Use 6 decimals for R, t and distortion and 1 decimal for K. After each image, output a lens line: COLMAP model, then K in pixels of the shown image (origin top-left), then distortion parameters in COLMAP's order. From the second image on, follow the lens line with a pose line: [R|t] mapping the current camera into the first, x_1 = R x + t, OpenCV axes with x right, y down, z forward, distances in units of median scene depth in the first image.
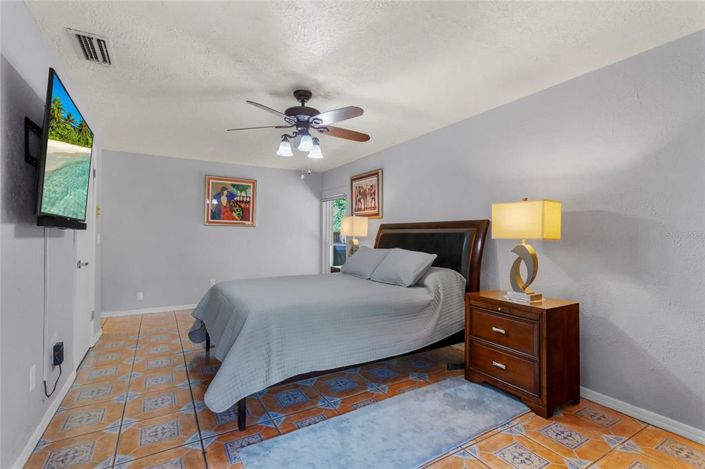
lens RADIAL K [[332.0, 0, 353.7], [0, 332.0, 231.3], [0, 0, 1]] dist [-0.001192, 0.000161]
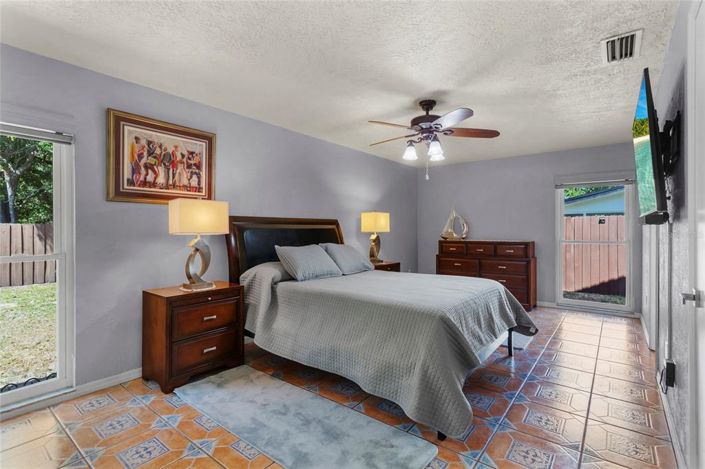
lens RADIAL K [[332.0, 0, 353.7], [0, 332.0, 231.3], [0, 0, 1]] dist [-0.001192, 0.000161]
pose [[-0.359350, 0.000986, 0.933202, -0.629087], [-0.003834, 0.999989, -0.002533, 0.011348], [-0.933195, -0.004488, -0.359343, 0.929009]]
